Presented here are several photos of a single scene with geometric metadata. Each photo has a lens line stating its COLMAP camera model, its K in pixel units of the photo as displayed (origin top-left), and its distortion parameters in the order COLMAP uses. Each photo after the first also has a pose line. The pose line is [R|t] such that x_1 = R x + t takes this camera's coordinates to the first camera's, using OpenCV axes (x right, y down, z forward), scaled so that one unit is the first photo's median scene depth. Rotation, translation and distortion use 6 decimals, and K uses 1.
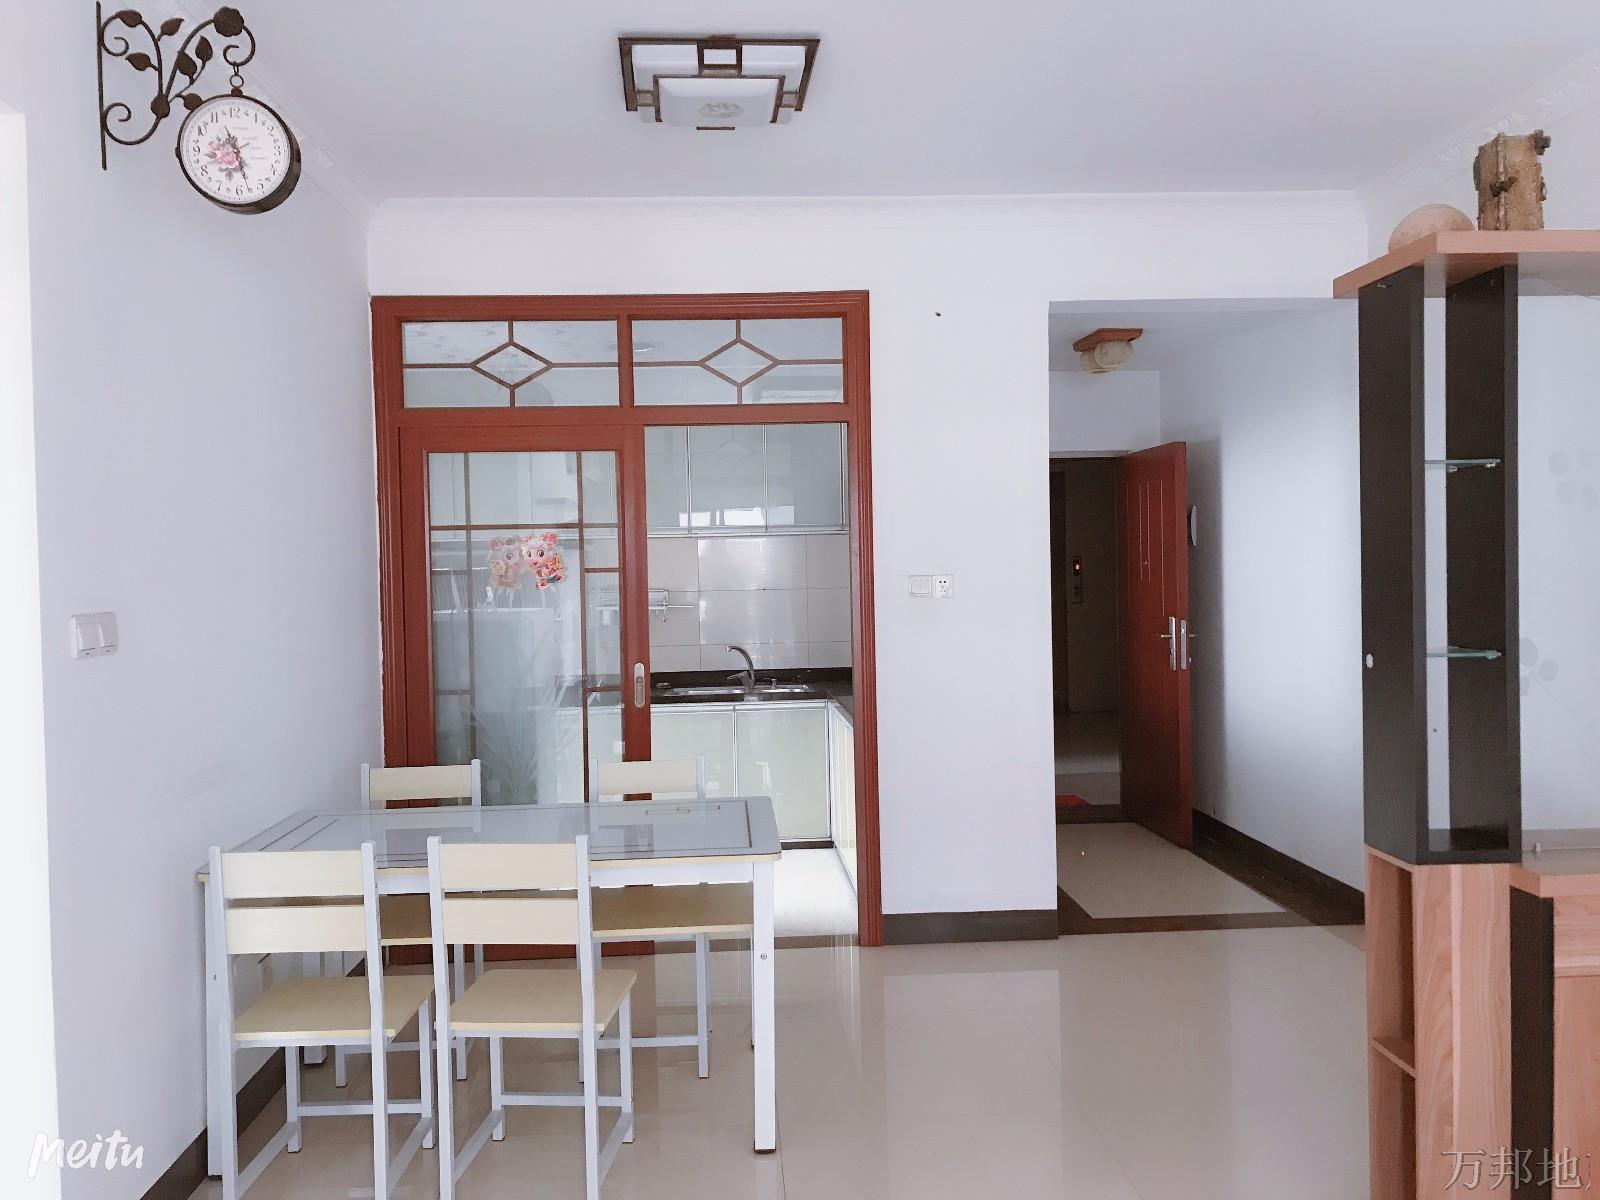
lens RADIAL K [[1354.3, 0, 800.0], [0, 1354.3, 600.0], [0, 0, 1]] dist [0.053246, 0.004728]
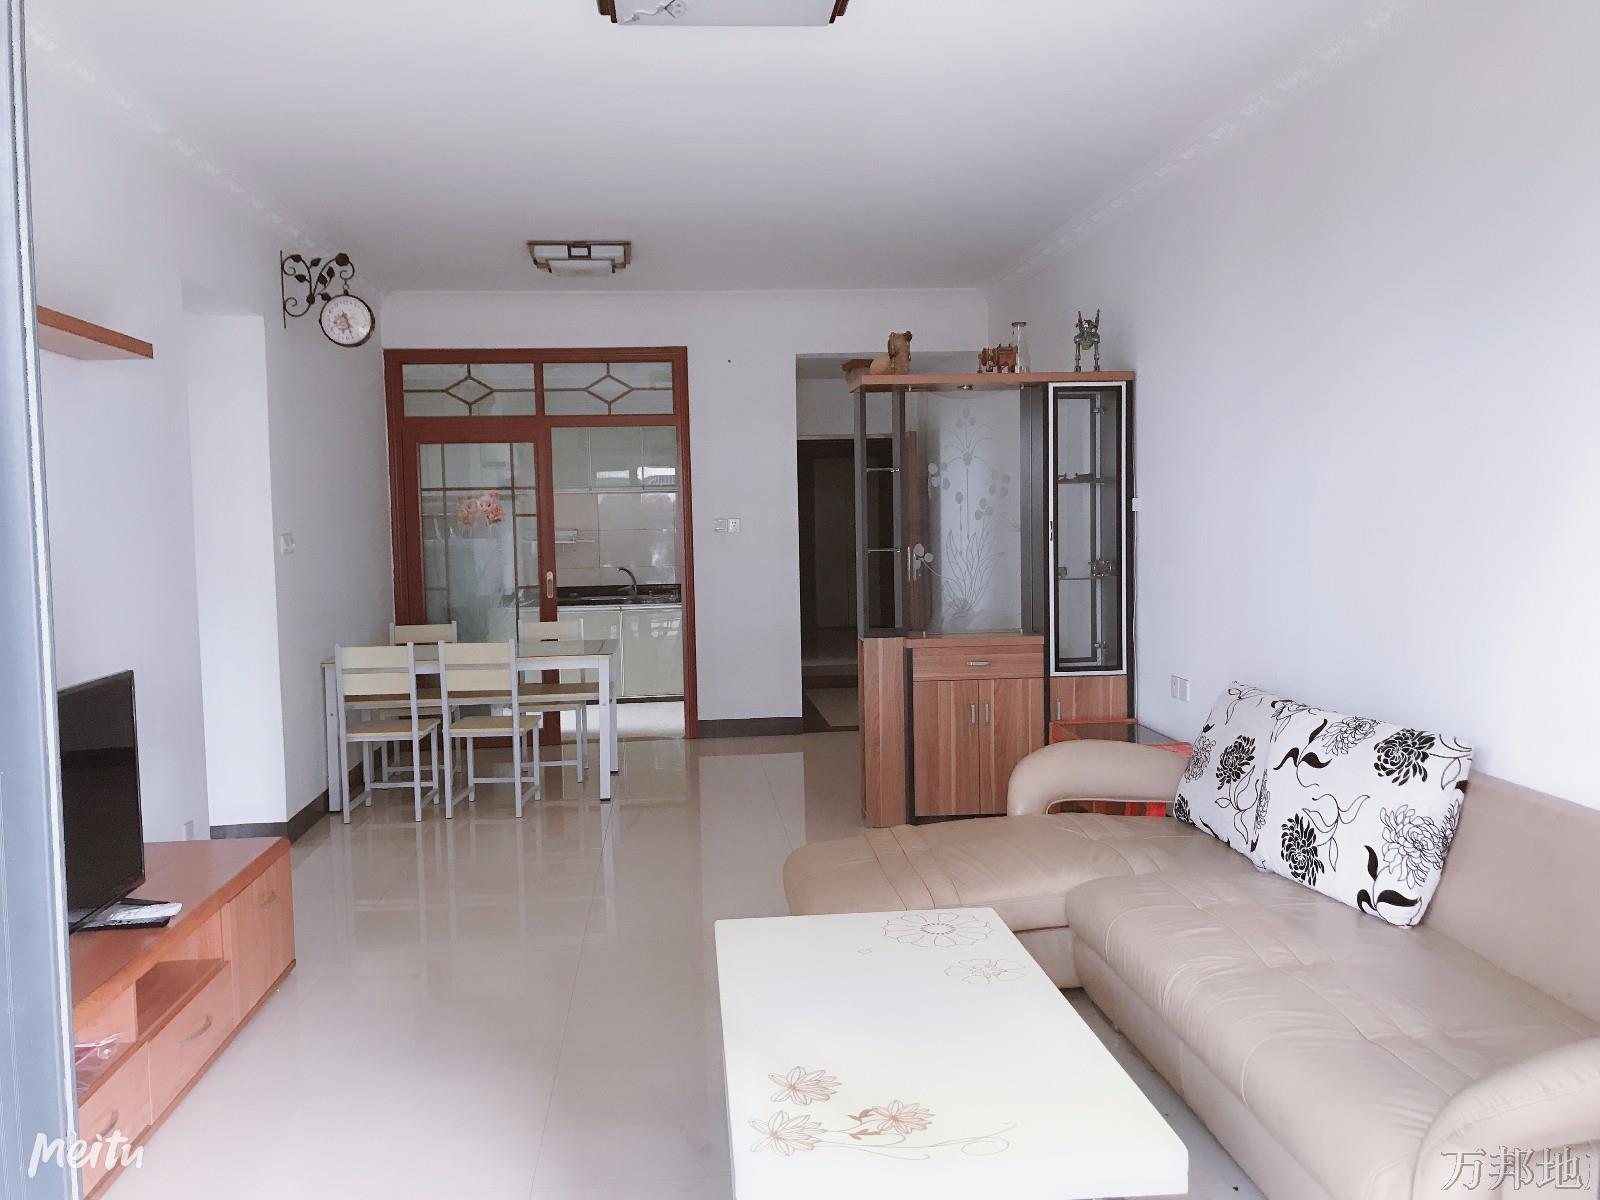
lens RADIAL K [[1354.3, 0, 800.0], [0, 1354.3, 600.0], [0, 0, 1]] dist [0.053246, 0.004728]
pose [[0.999242, -0.002675, 0.038833, 0.125886], [0.001190, 0.999269, 0.038202, 0.018912], [-0.038907, -0.038127, 0.998515, -0.684311]]
